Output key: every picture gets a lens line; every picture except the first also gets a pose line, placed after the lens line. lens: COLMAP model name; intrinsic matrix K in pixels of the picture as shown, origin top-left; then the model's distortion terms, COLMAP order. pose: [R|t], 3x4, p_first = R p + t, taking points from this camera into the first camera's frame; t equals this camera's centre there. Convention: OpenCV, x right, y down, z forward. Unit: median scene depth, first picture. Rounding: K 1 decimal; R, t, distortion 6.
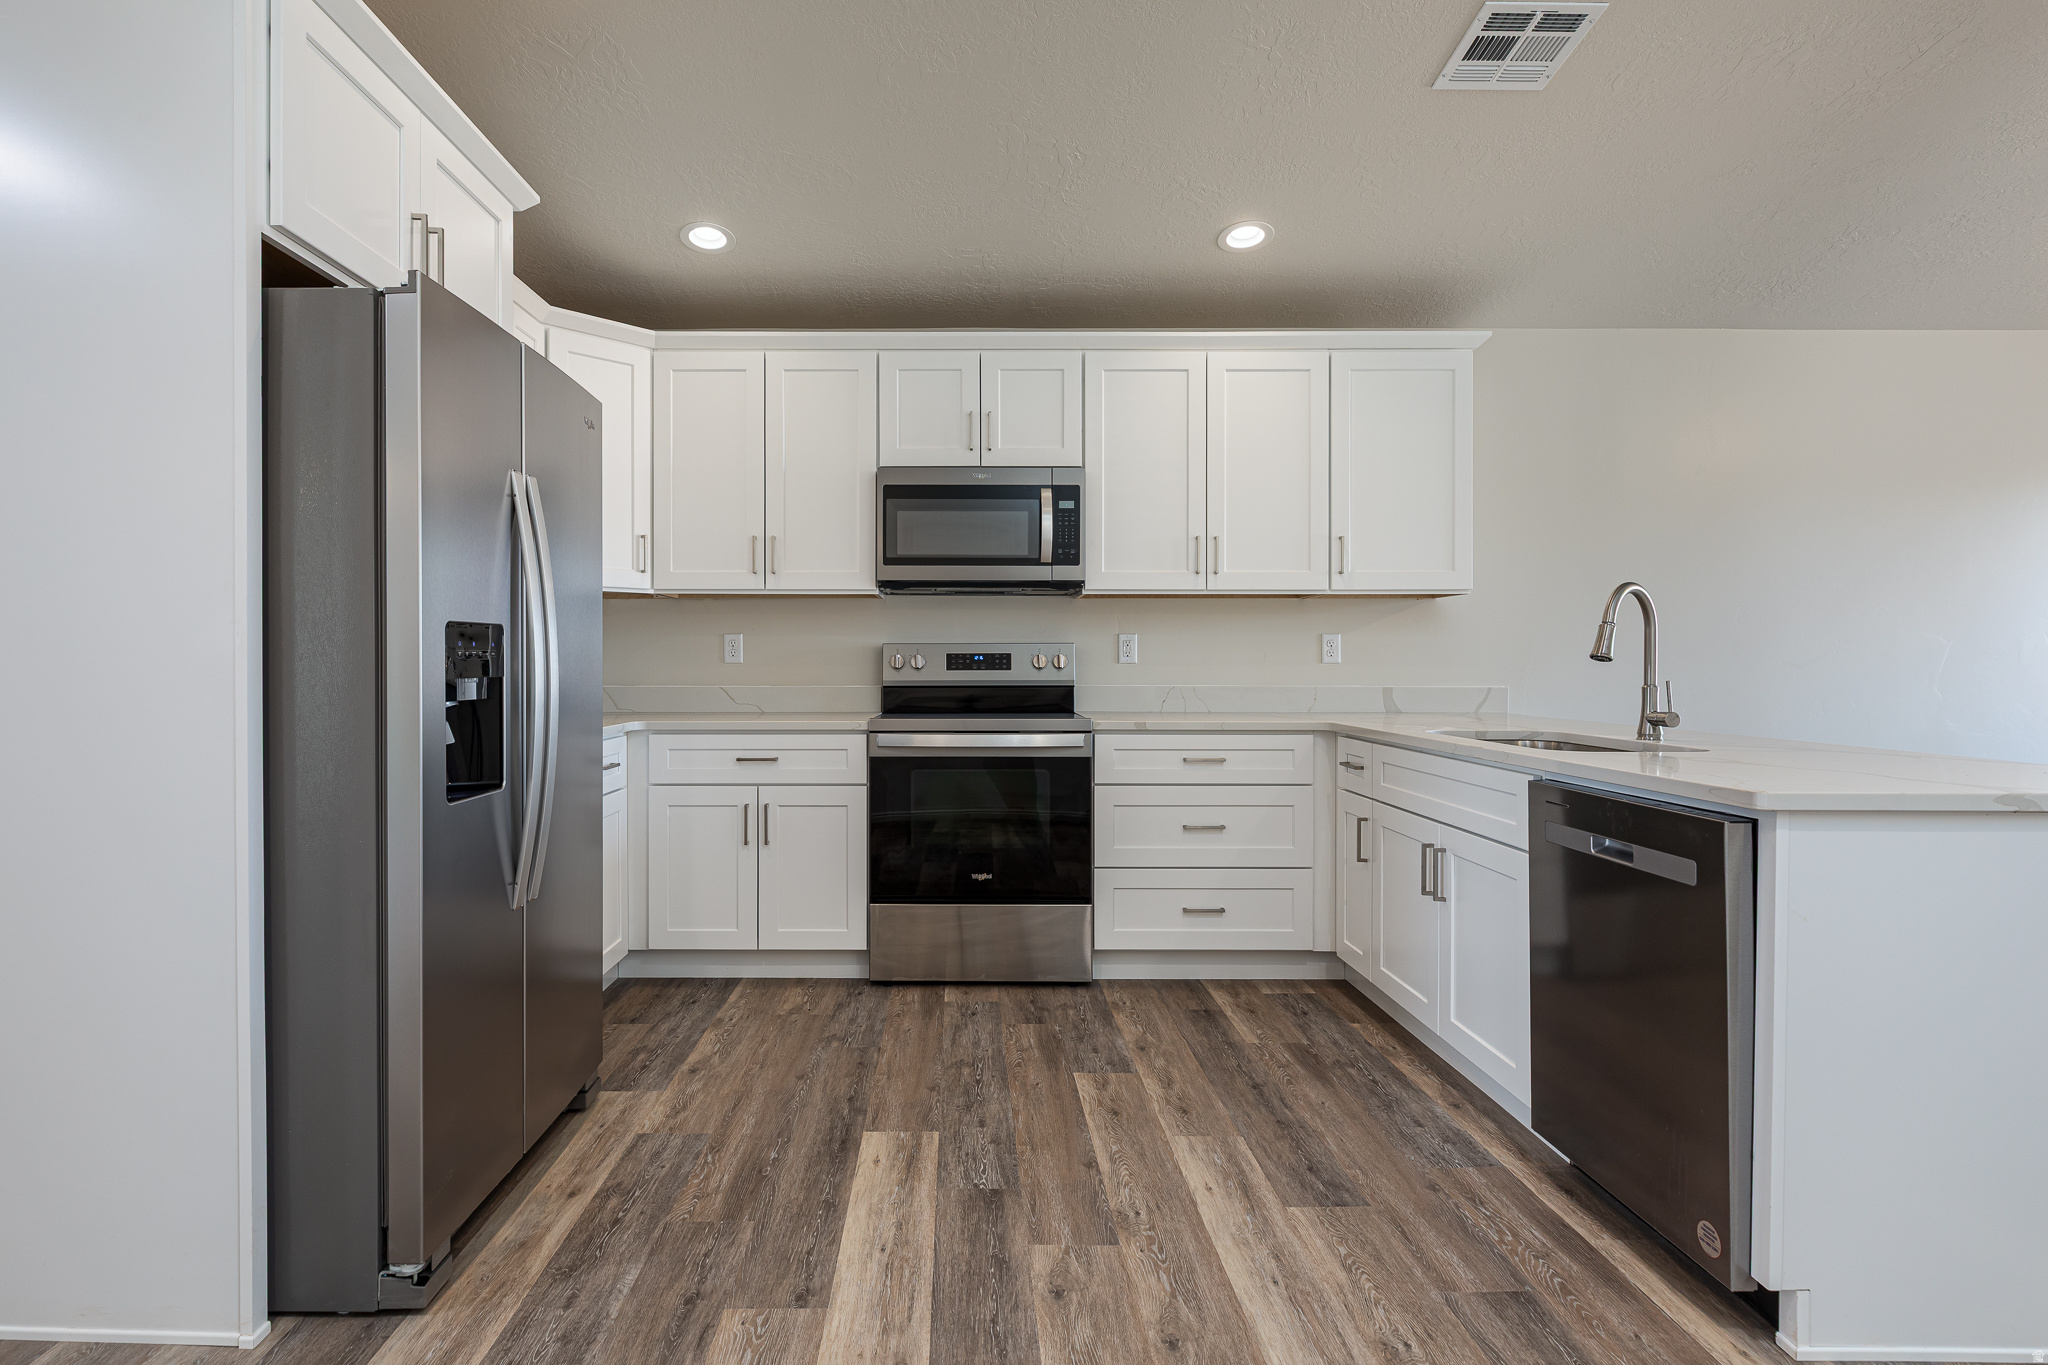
lens RADIAL K [[1046.0, 0, 960.9], [0, 1046.0, 679.8], [0, 0, 1]] dist [-0.001669, -0.000456]
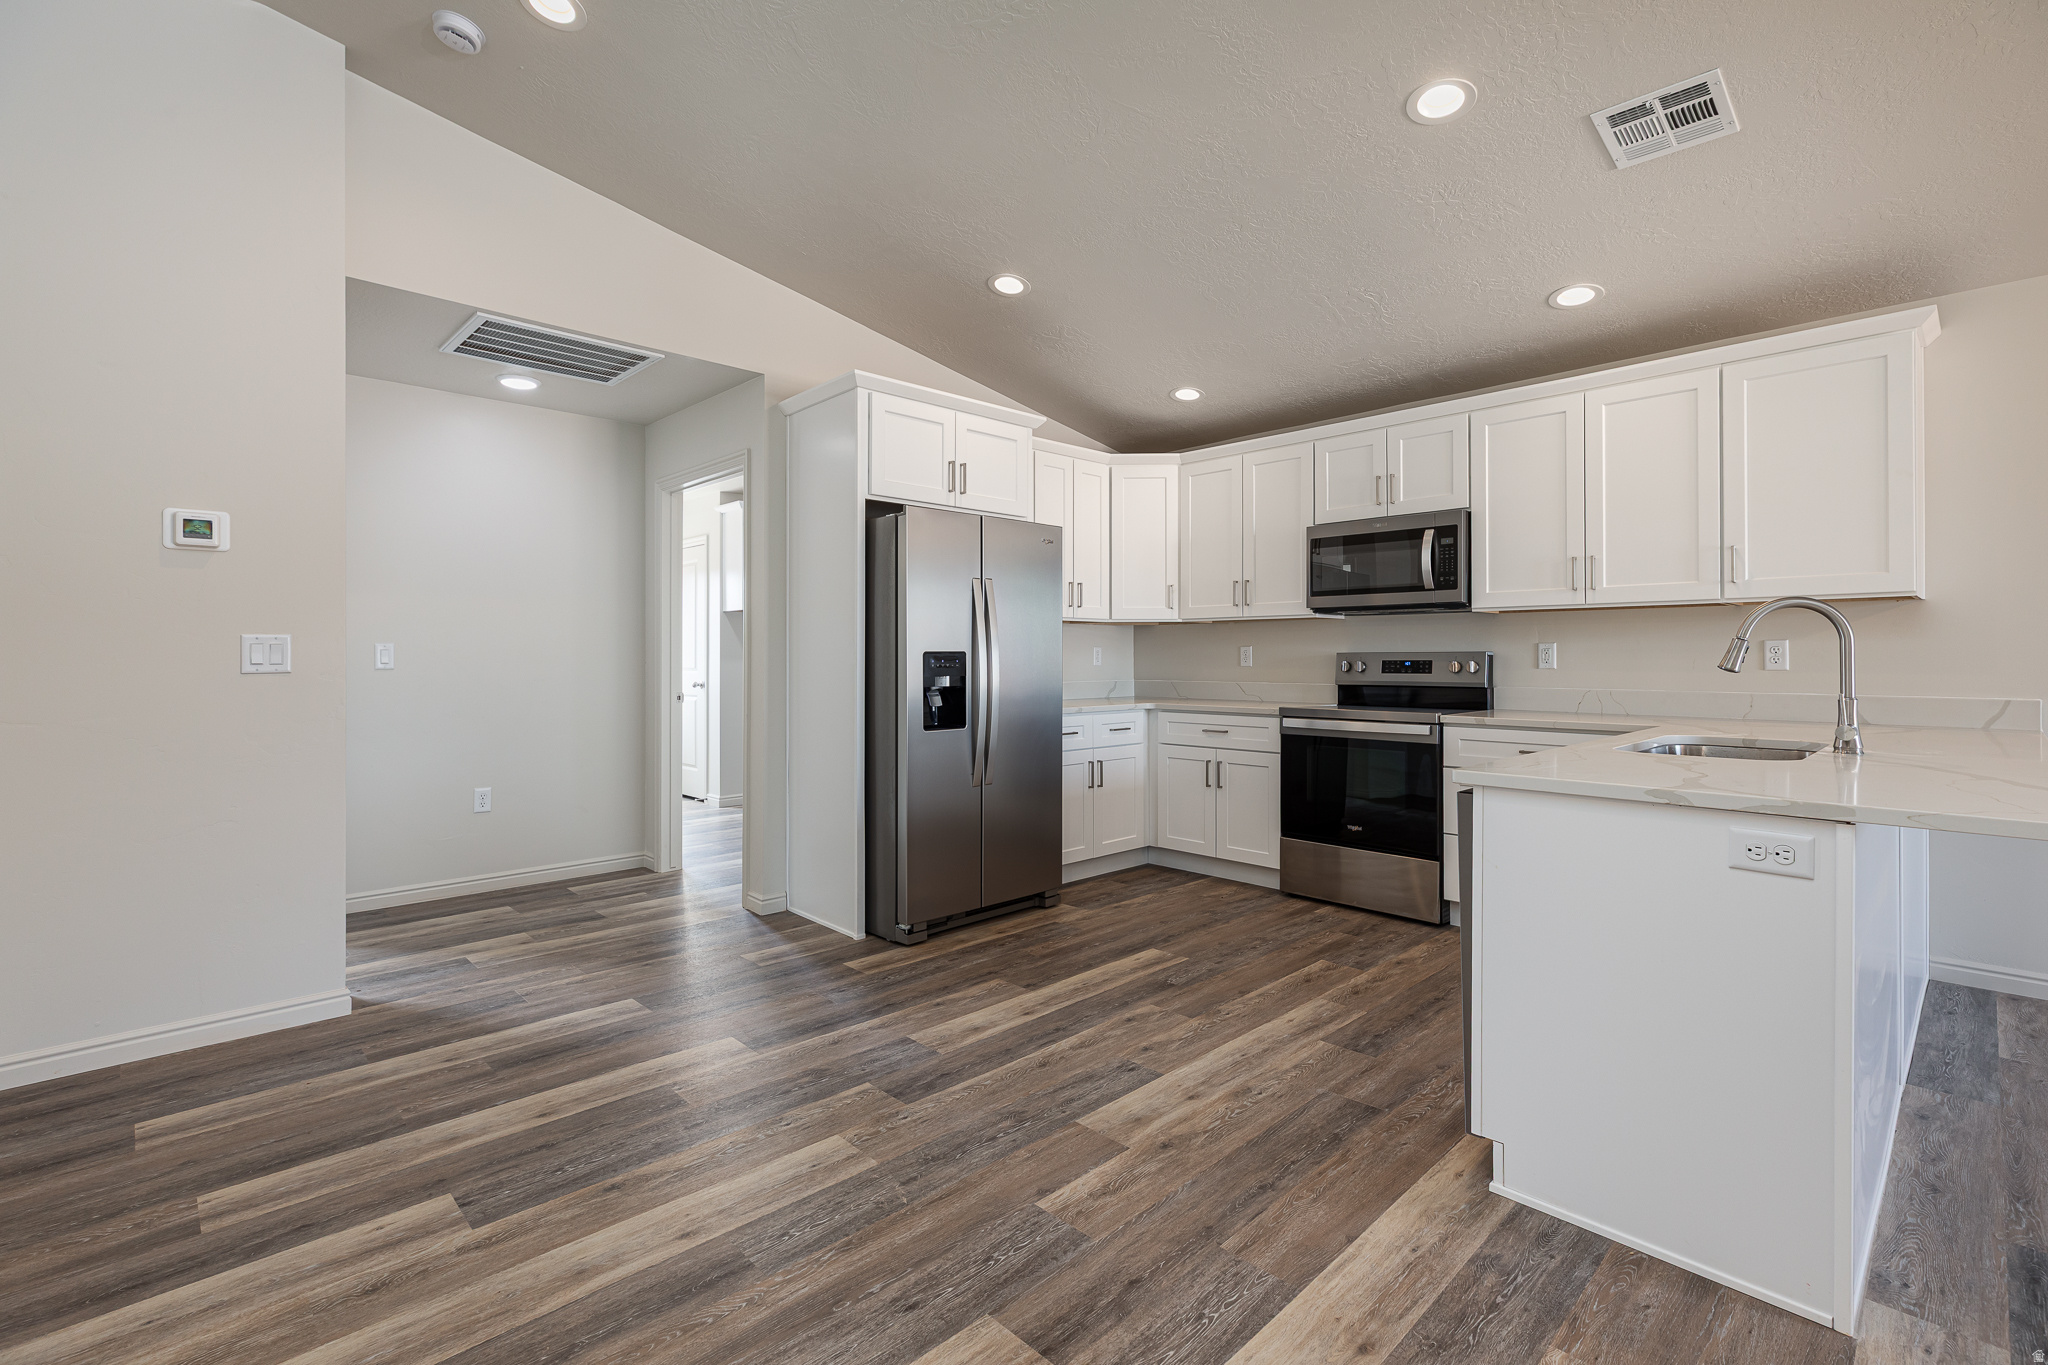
lens RADIAL K [[926.0, 0, 1020.2], [0, 926.0, 674.0], [0, 0, 1]] dist [0.003000, -0.000591]
pose [[0.693821, 0.011495, -0.720056, 0.684394], [-0.011047, 0.999925, 0.005318, -0.012823], [0.720063, 0.004265, 0.693895, -0.158057]]
